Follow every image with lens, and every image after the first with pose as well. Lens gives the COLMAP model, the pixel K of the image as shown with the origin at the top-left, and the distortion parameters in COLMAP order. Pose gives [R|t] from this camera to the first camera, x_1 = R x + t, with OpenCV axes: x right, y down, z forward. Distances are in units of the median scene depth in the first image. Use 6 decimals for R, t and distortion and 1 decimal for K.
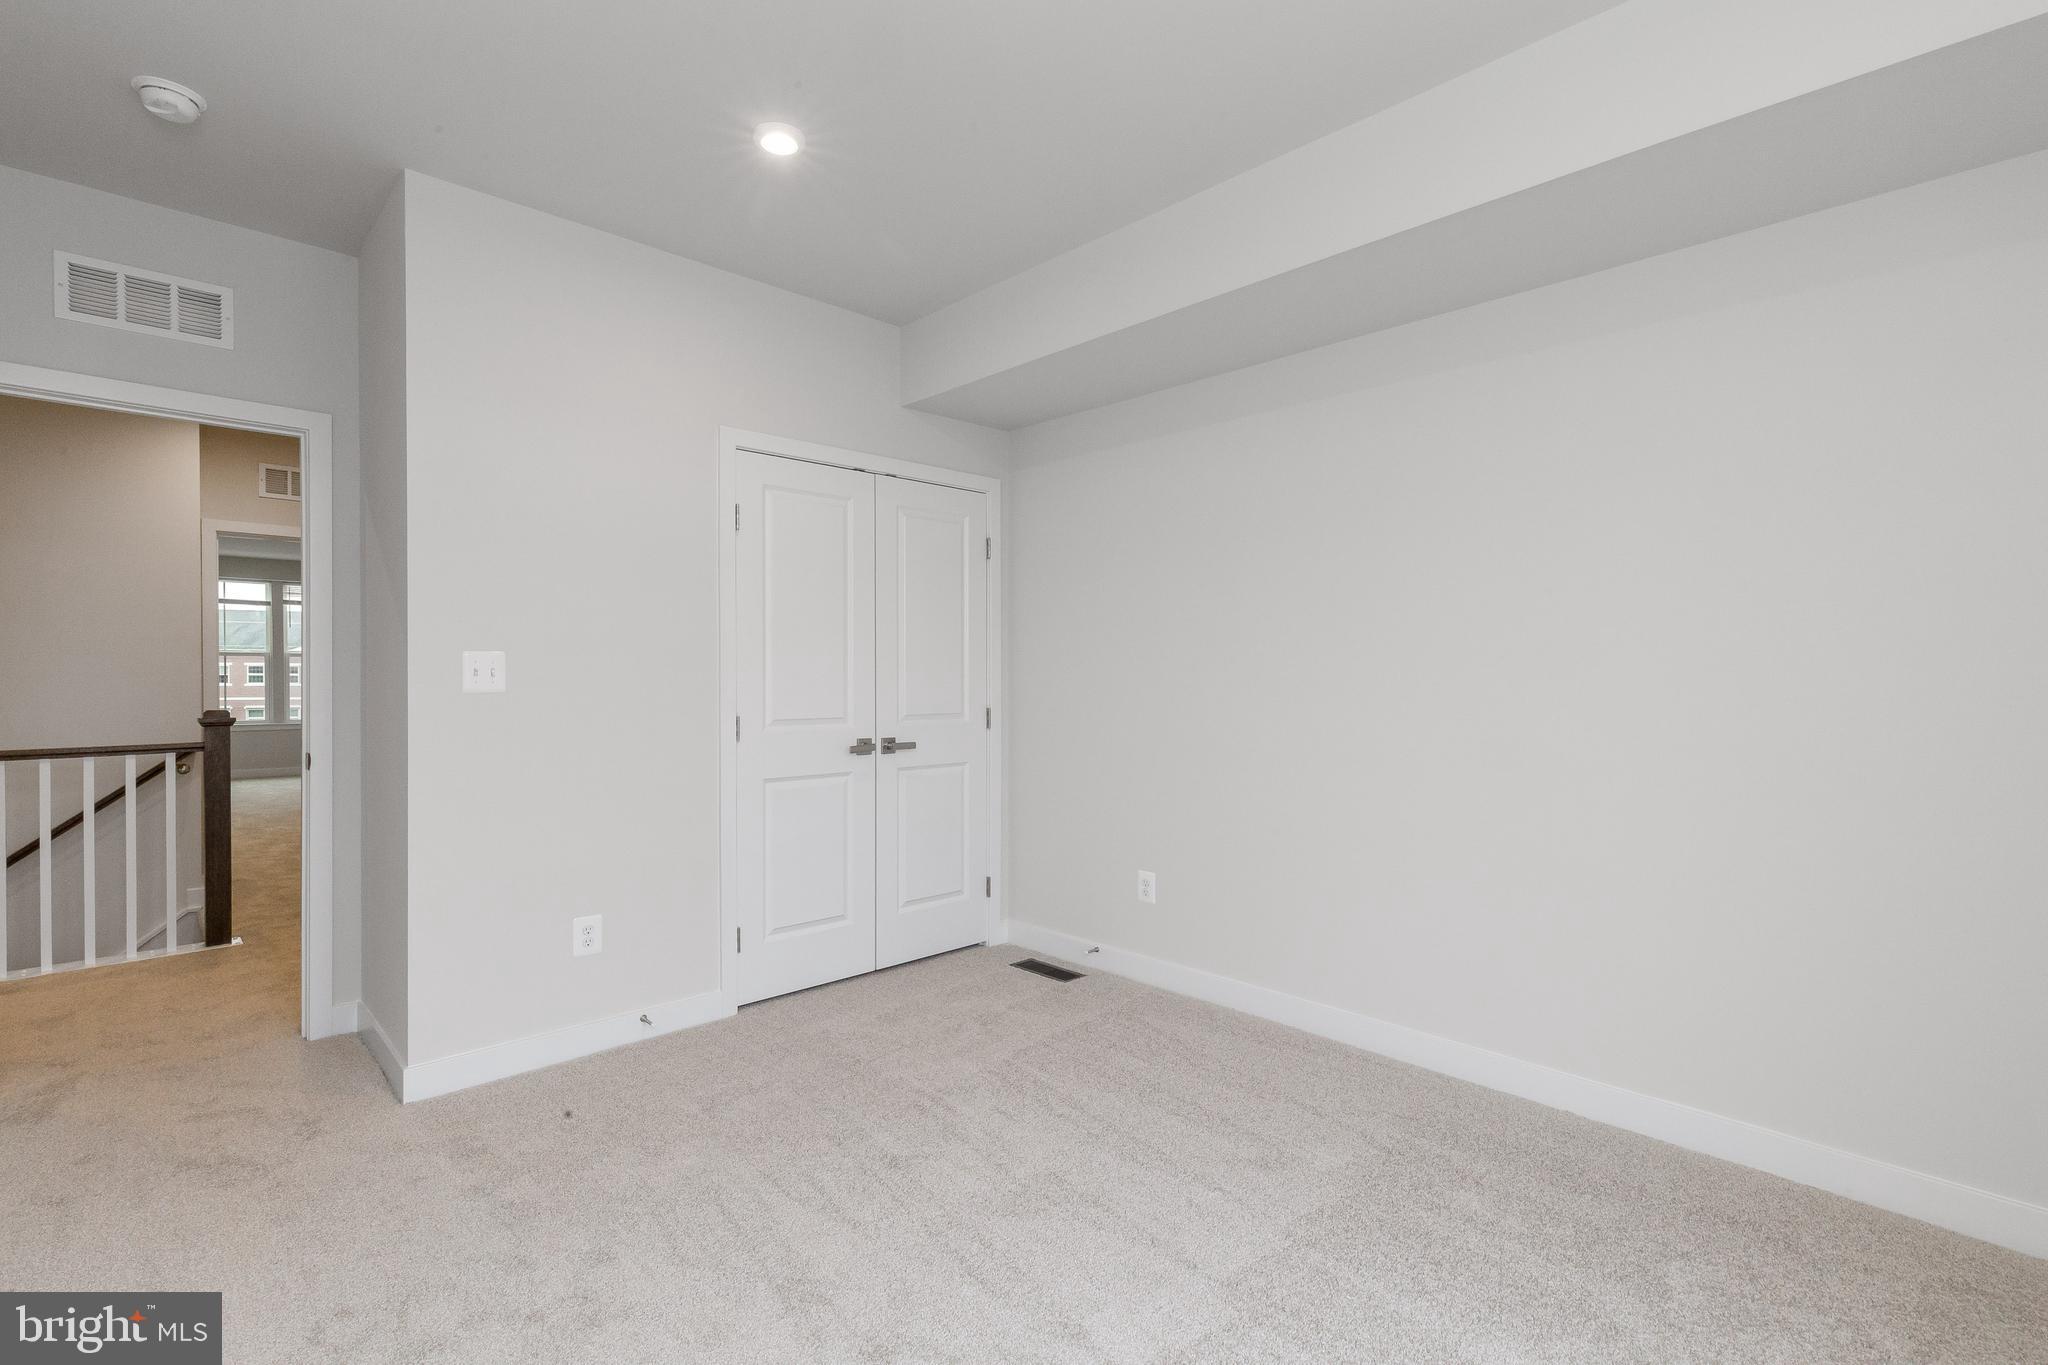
lens RADIAL K [[948.0, 0, 1034.7], [0, 948.0, 689.8], [0, 0, 1]] dist [0.011987, -0.000429]
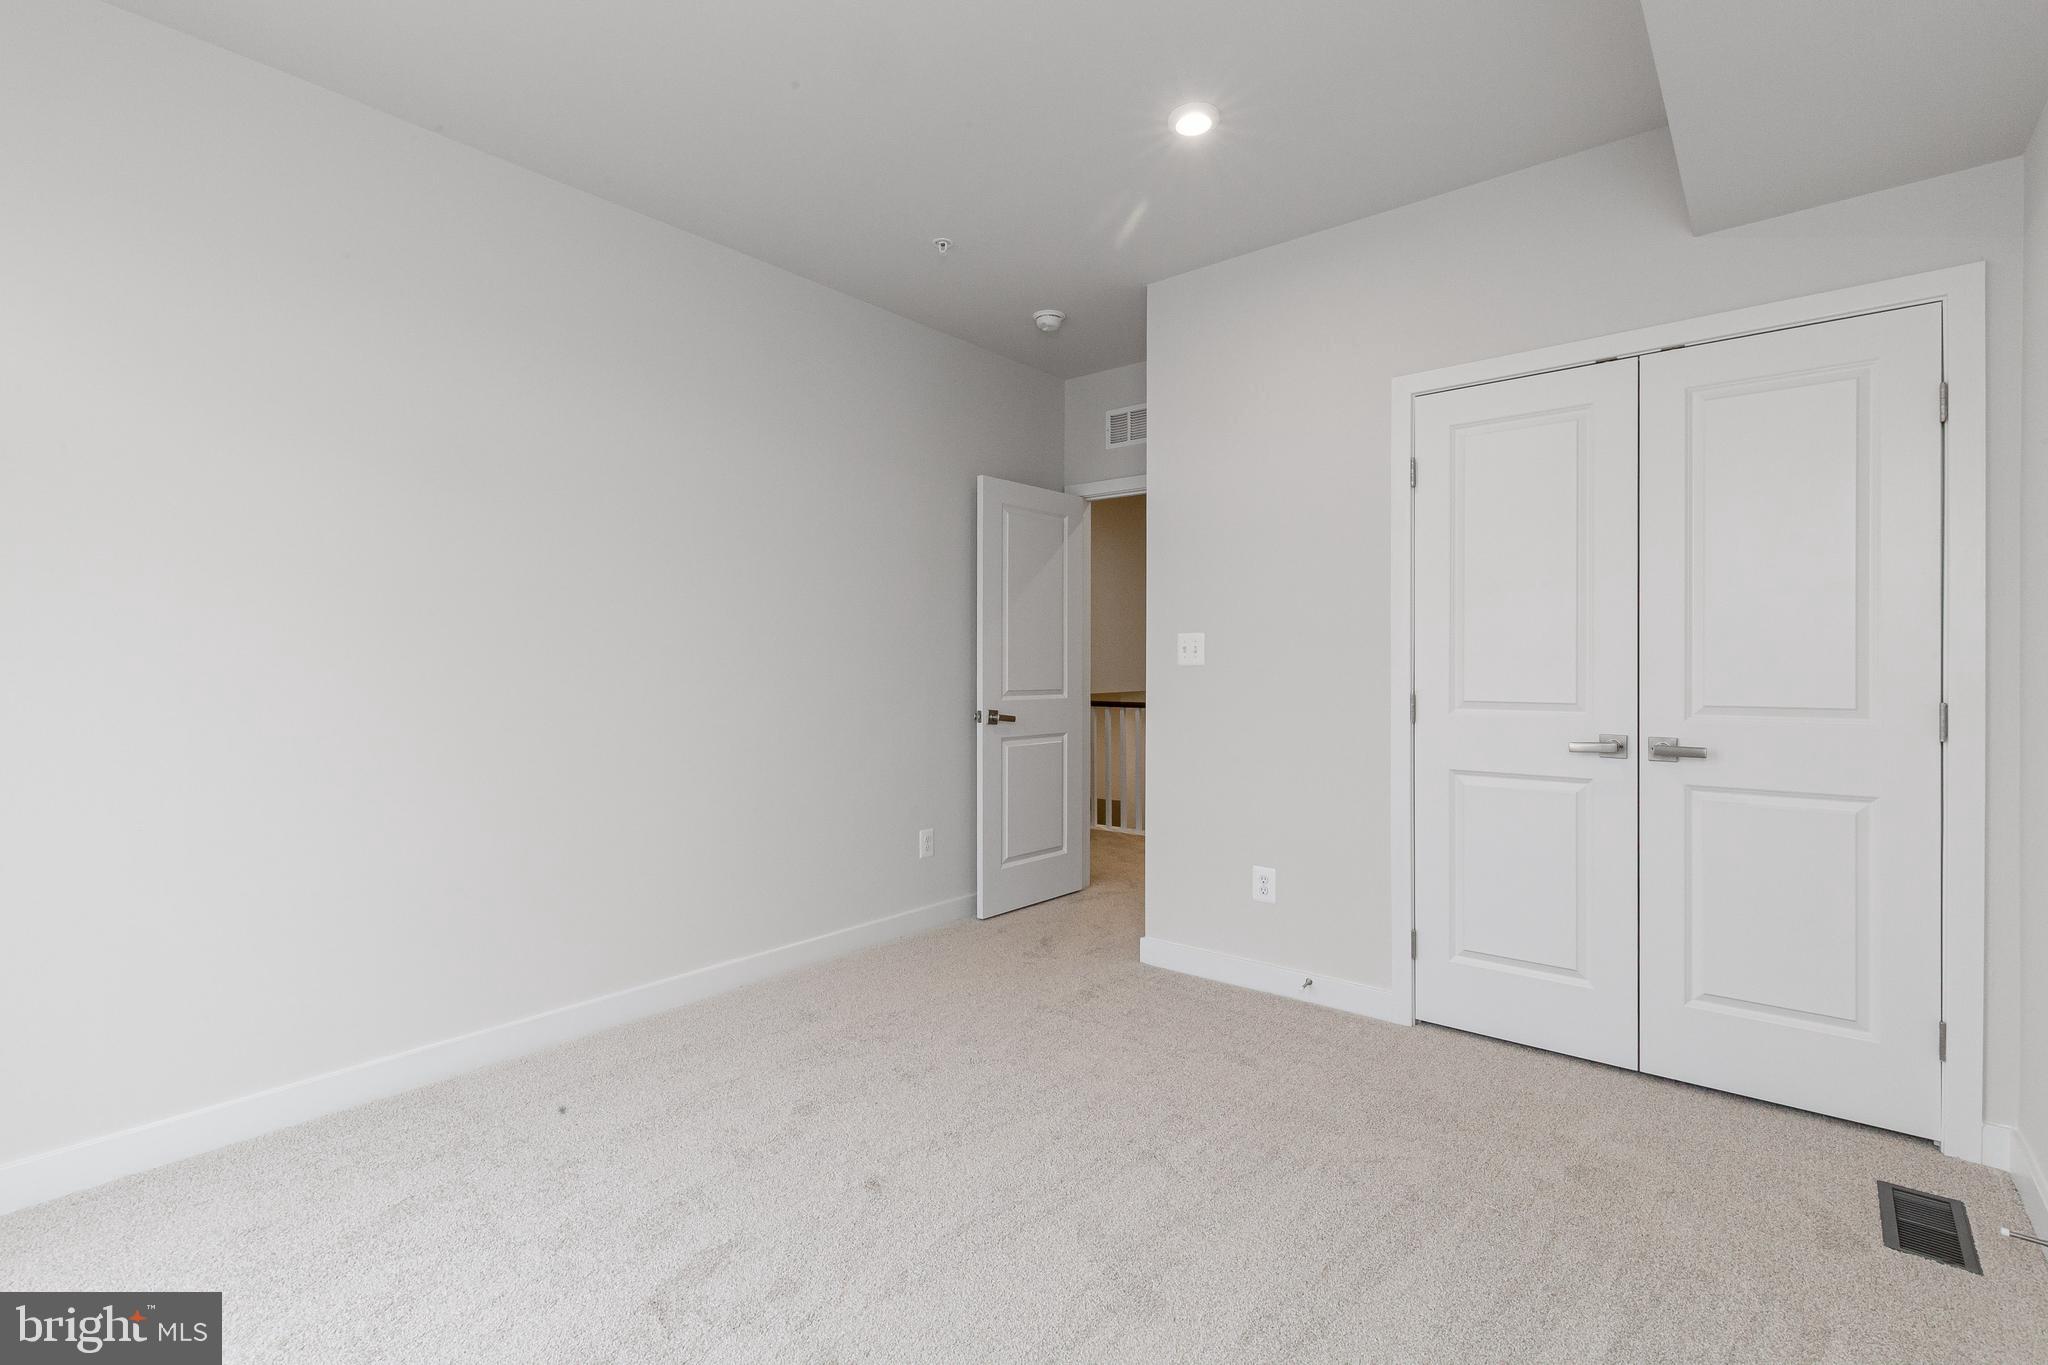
lens RADIAL K [[948.0, 0, 1028.4], [0, 948.0, 663.8], [0, 0, 1]] dist [0.011987, -0.000429]
pose [[0.101433, 0.005146, -0.994829, 0.591448], [-0.004233, 0.999980, 0.004741, -0.004577], [0.994833, 0.003731, 0.101453, 0.595013]]
